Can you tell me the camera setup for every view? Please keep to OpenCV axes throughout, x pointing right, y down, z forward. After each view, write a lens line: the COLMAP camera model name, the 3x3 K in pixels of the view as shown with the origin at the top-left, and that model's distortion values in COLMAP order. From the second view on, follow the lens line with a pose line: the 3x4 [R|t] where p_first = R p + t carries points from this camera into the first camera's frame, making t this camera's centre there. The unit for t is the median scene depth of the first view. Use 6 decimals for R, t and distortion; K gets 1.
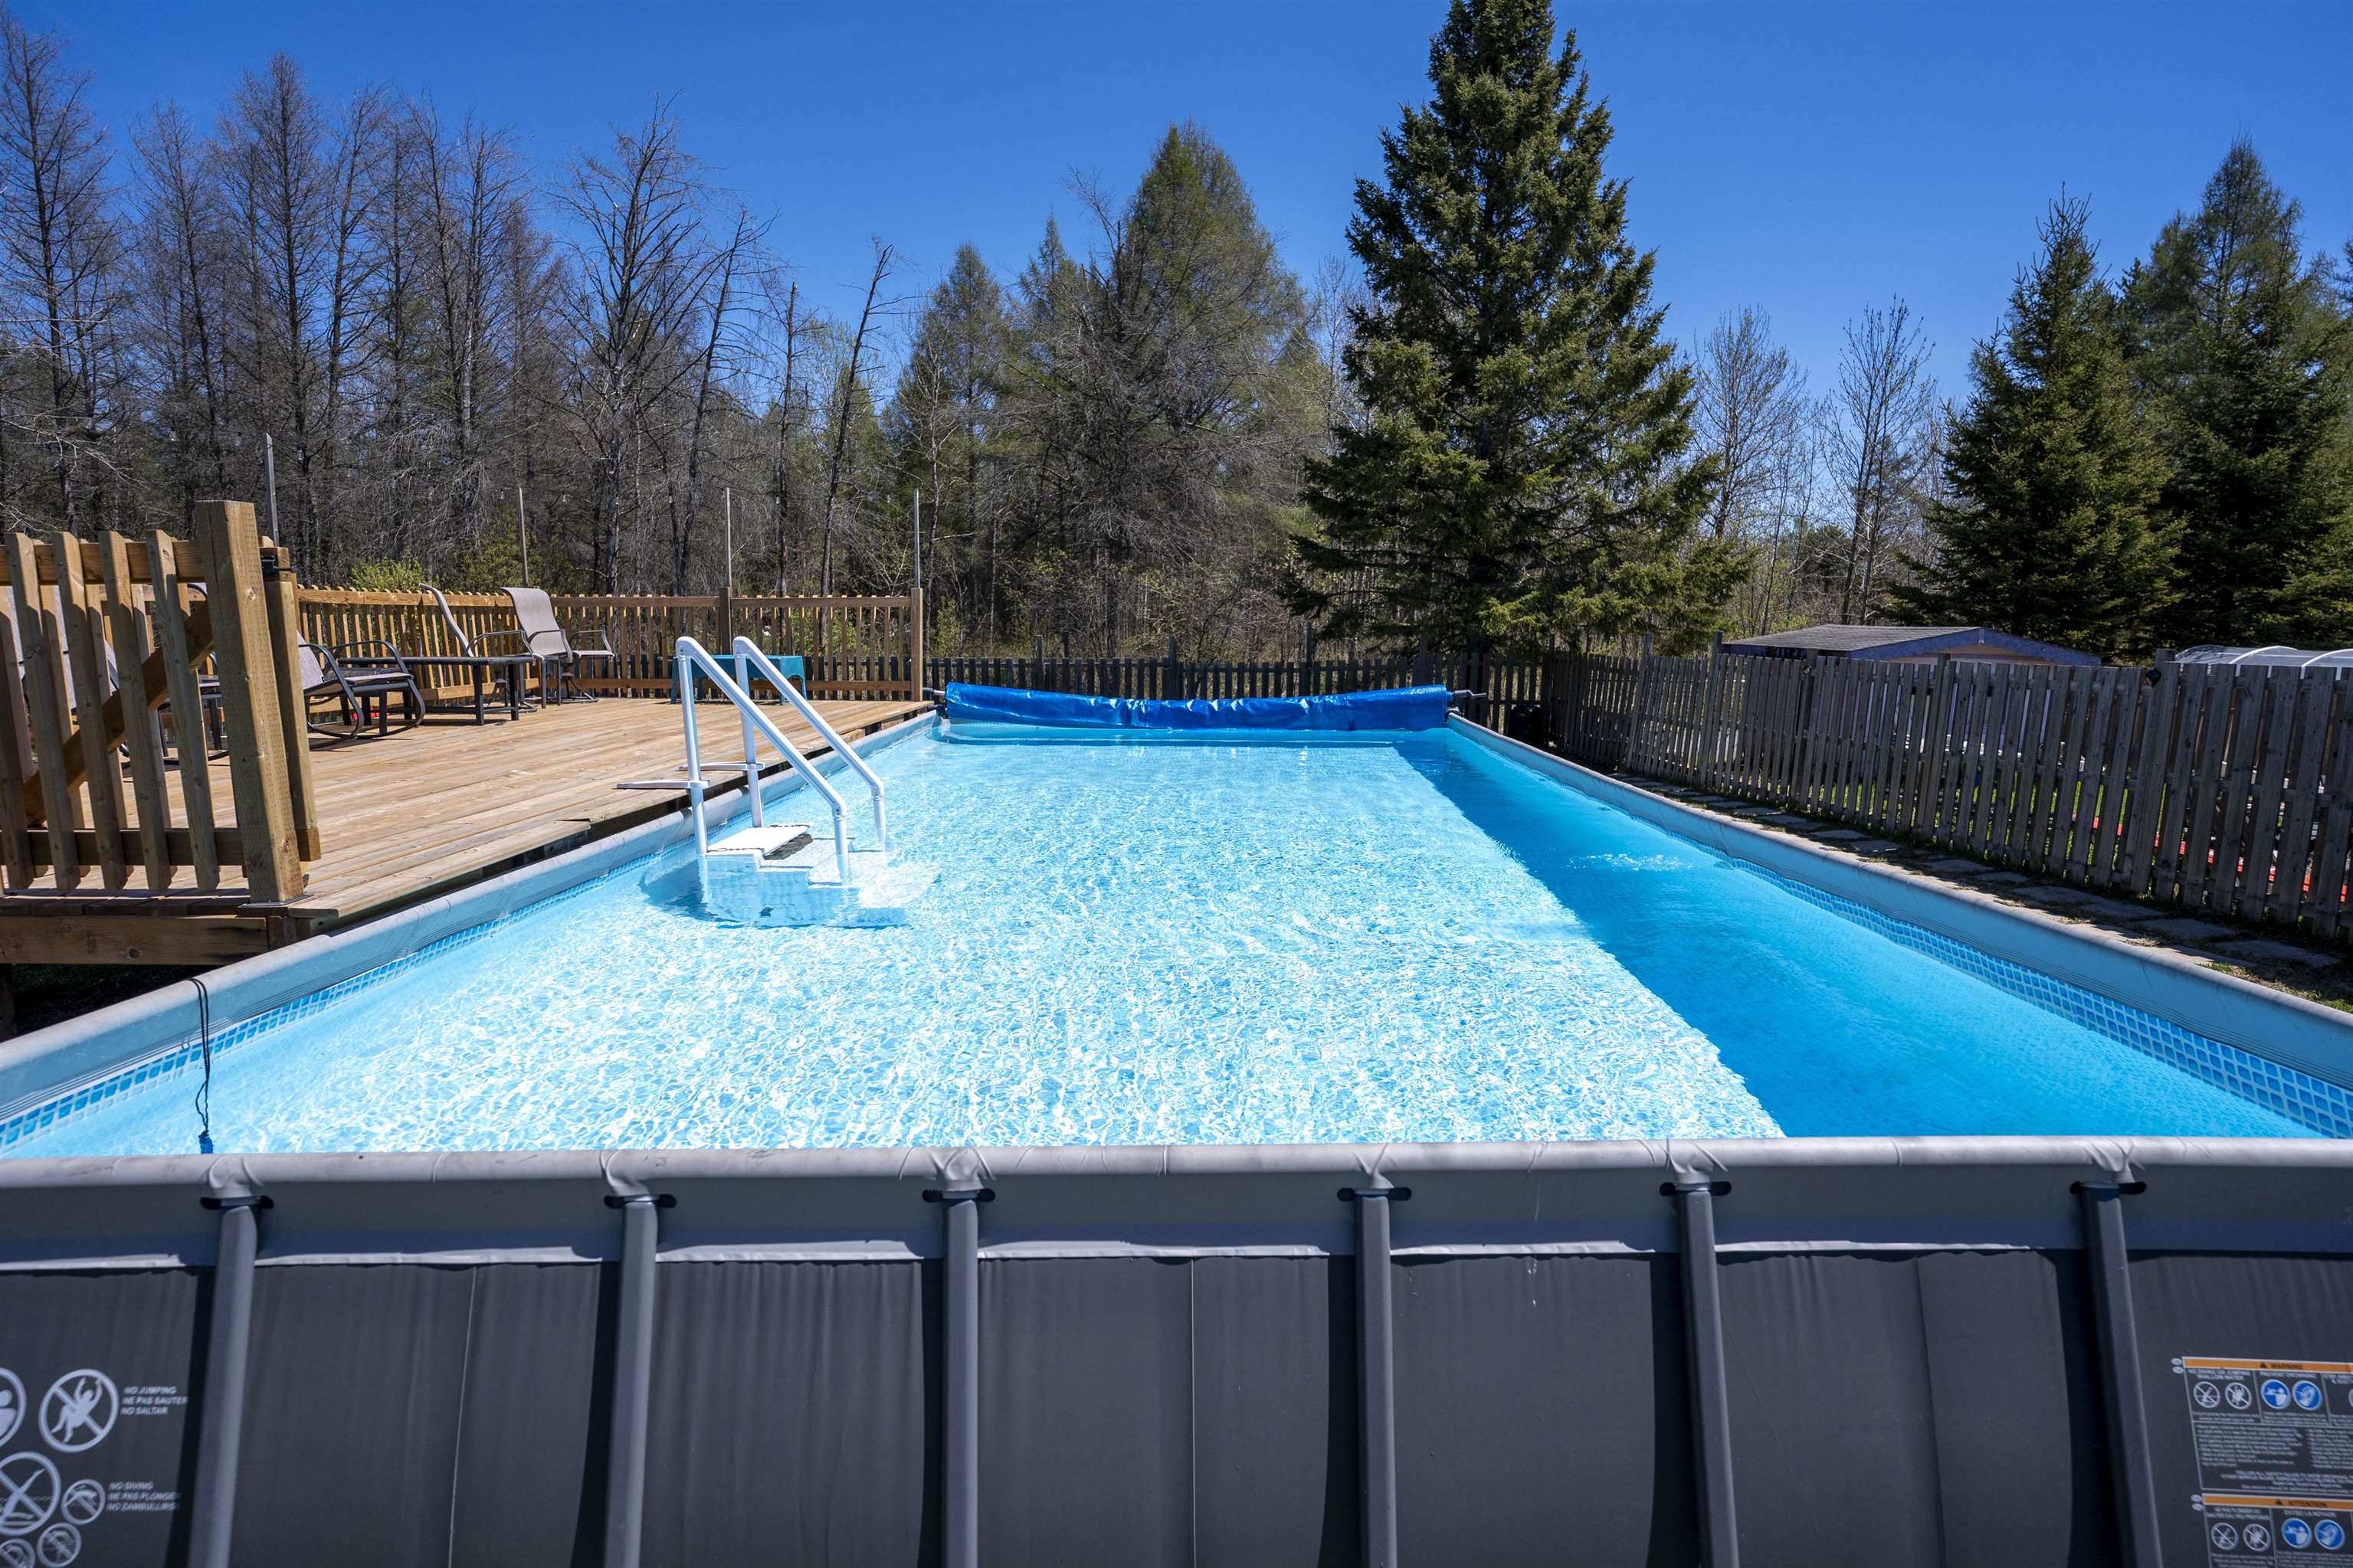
lens RADIAL K [[1149.0, 0, 1183.2], [0, 1149.0, 772.2], [0, 0, 1]] dist [-0.058566, 0.021521]
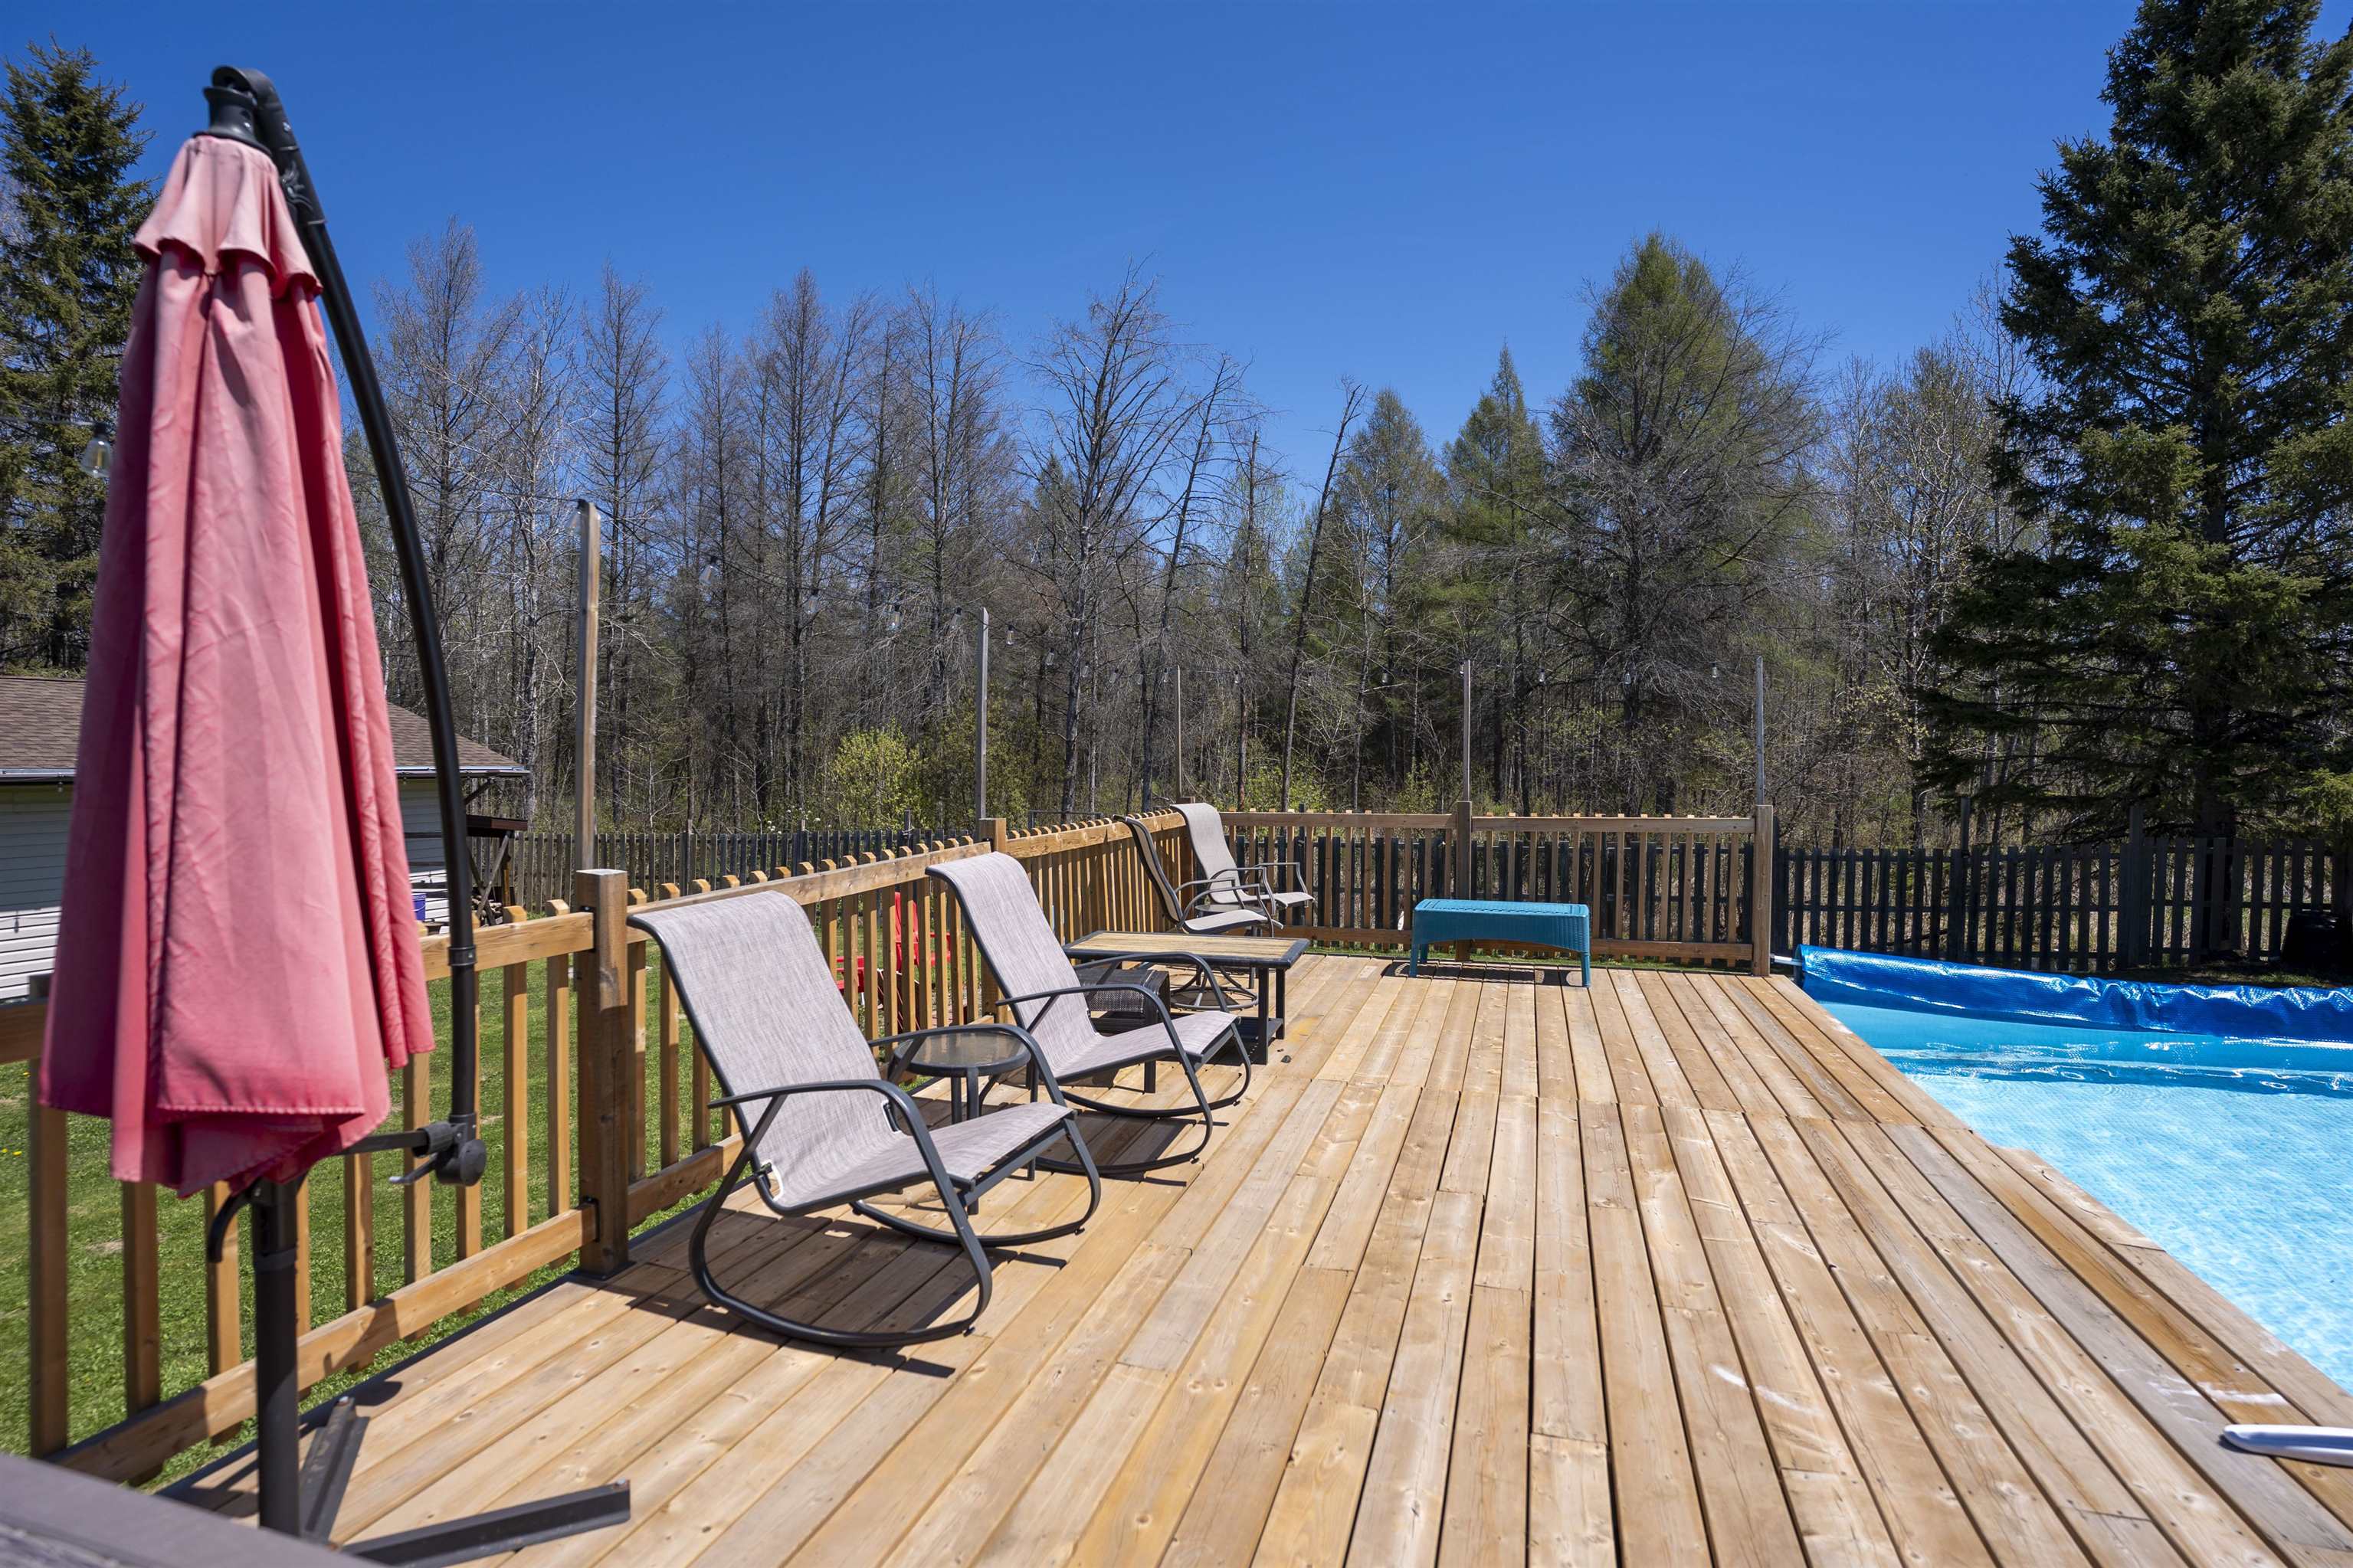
lens RADIAL K [[1149.0, 0, 1170.9], [0, 1149.0, 786.8], [0, 0, 1]] dist [-0.058566, 0.021521]
pose [[0.953565, -0.000520, -0.301186, -0.130620], [-0.032961, 0.993812, -0.106070, -0.032722], [0.299377, 0.111072, 0.947648, 0.103898]]
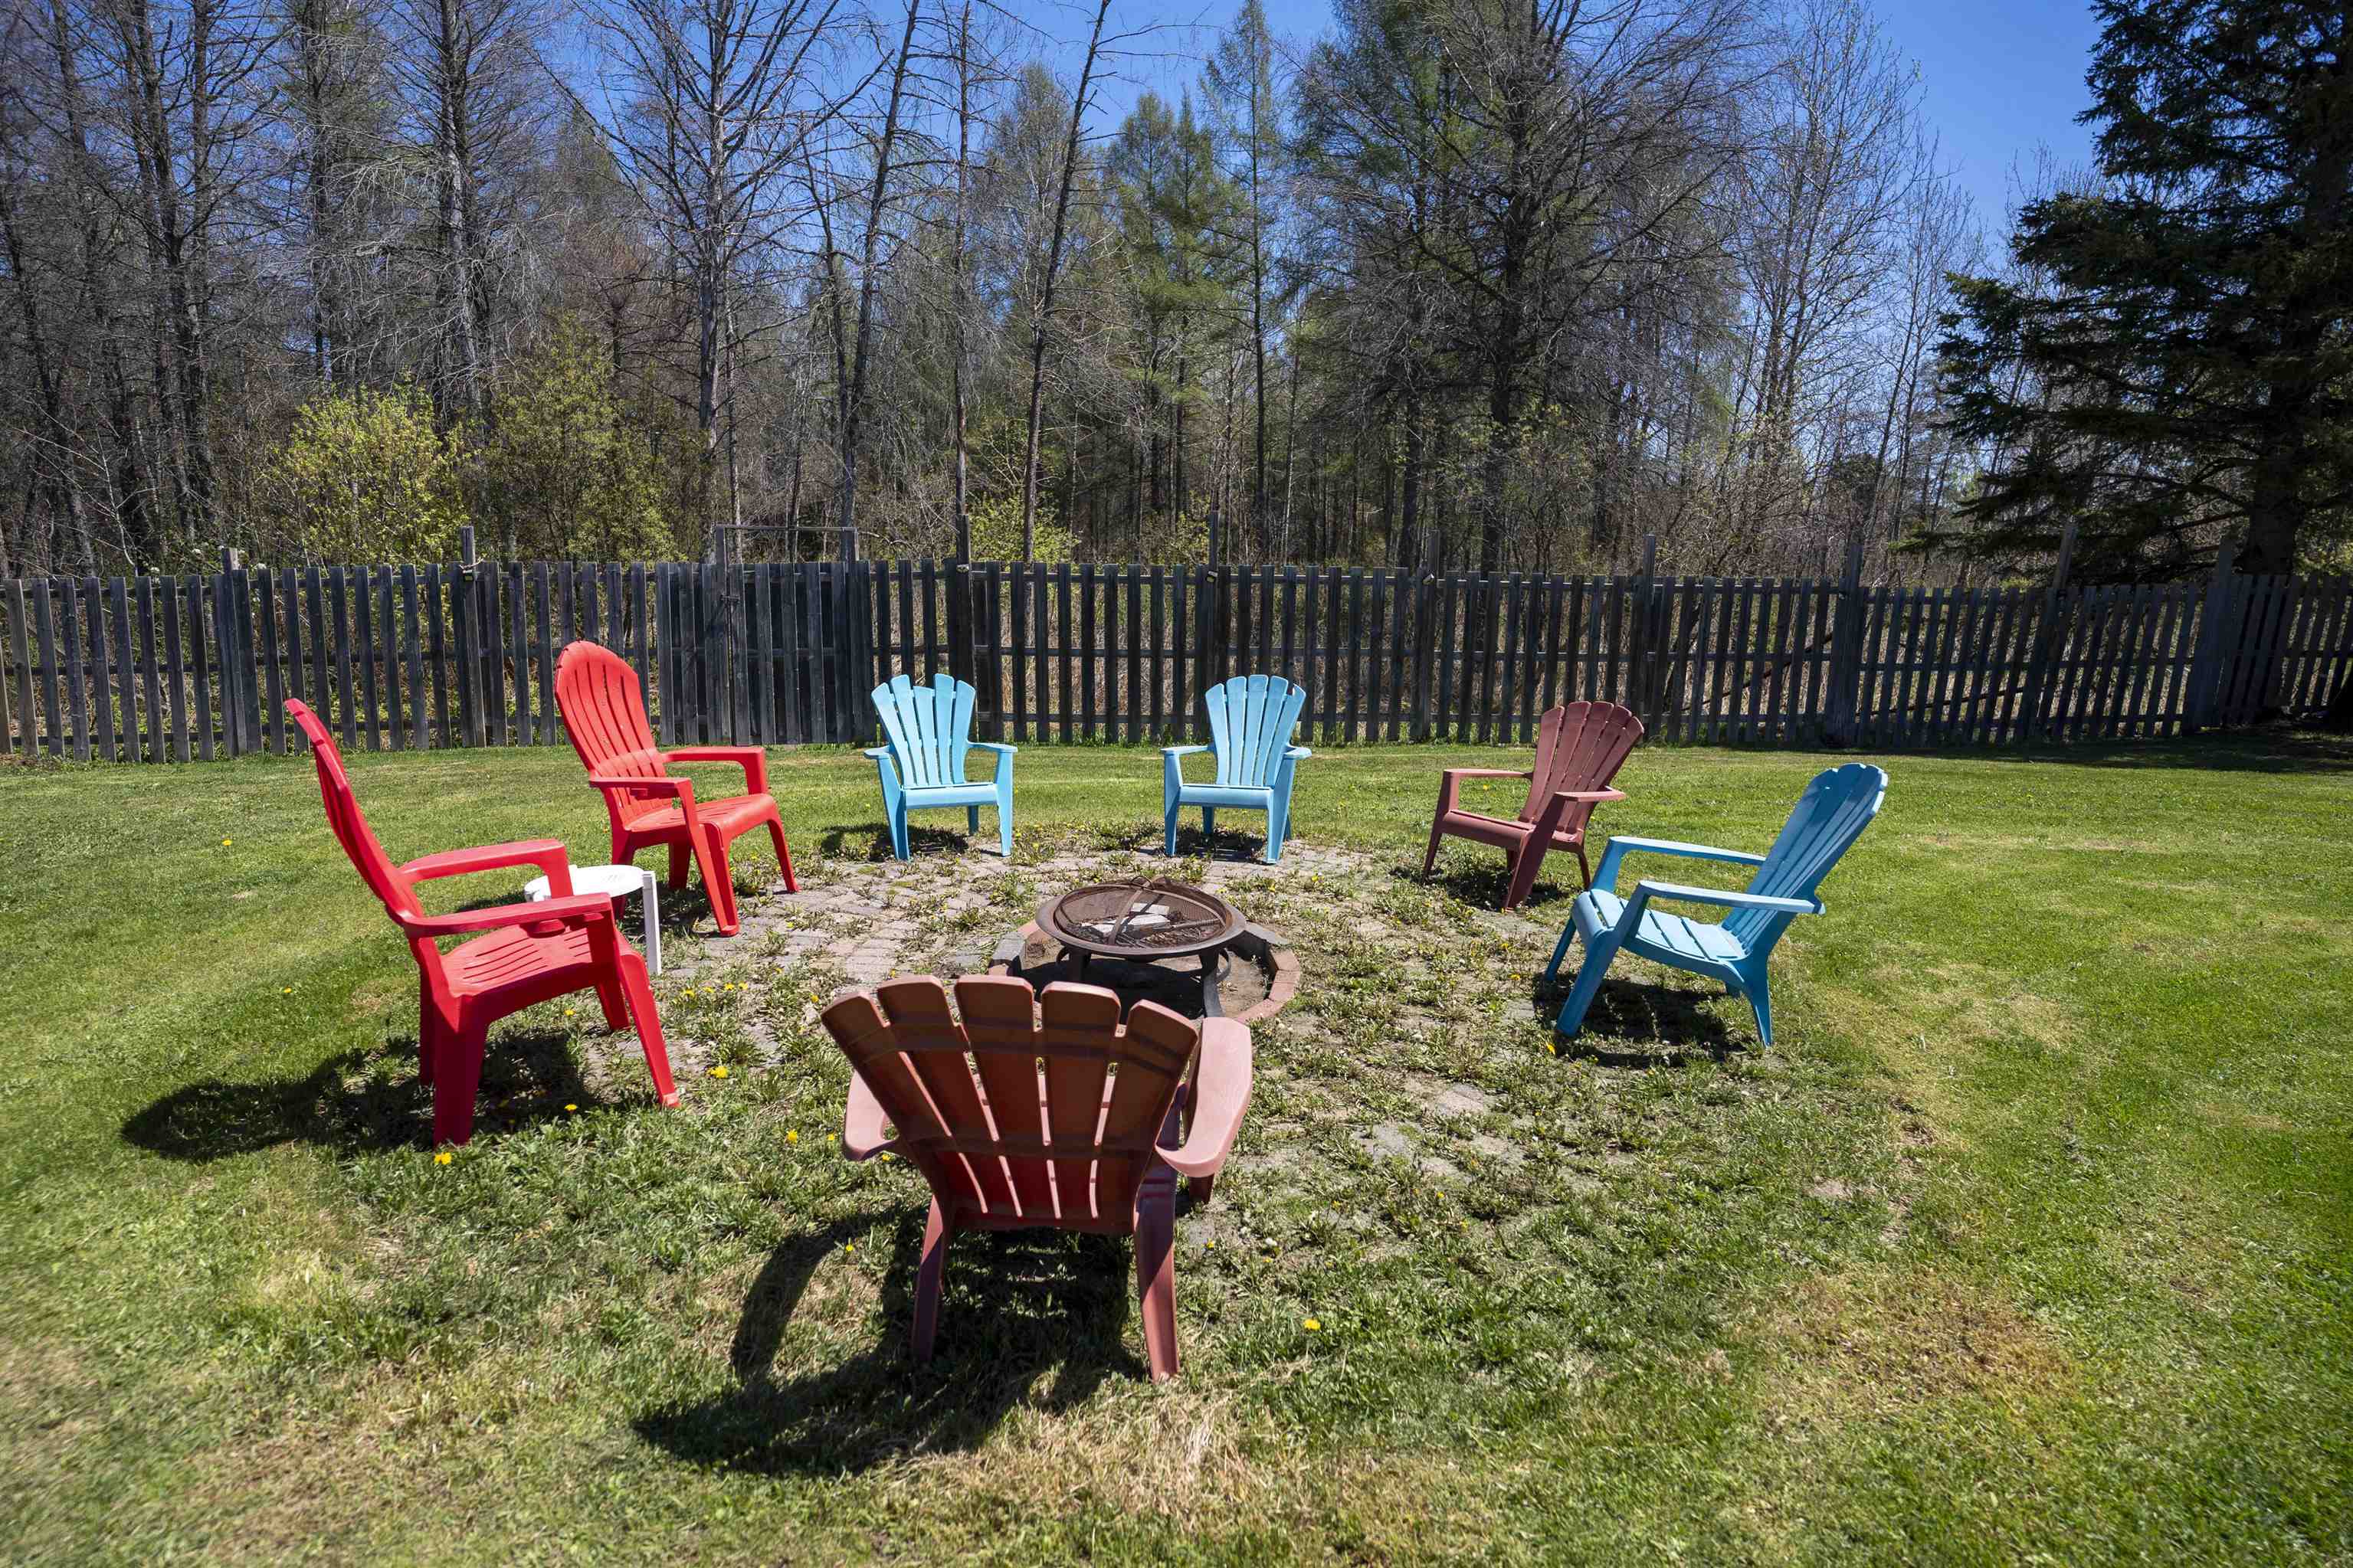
lens RADIAL K [[1149.0, 0, 1171.2], [0, 1149.0, 786.9], [0, 0, 1]] dist [-0.058566, 0.021521]
pose [[0.996428, -0.009979, 0.083850, -0.307211], [0.004658, 0.997977, 0.063405, -0.024465], [-0.084313, -0.062788, 0.994459, 0.345144]]
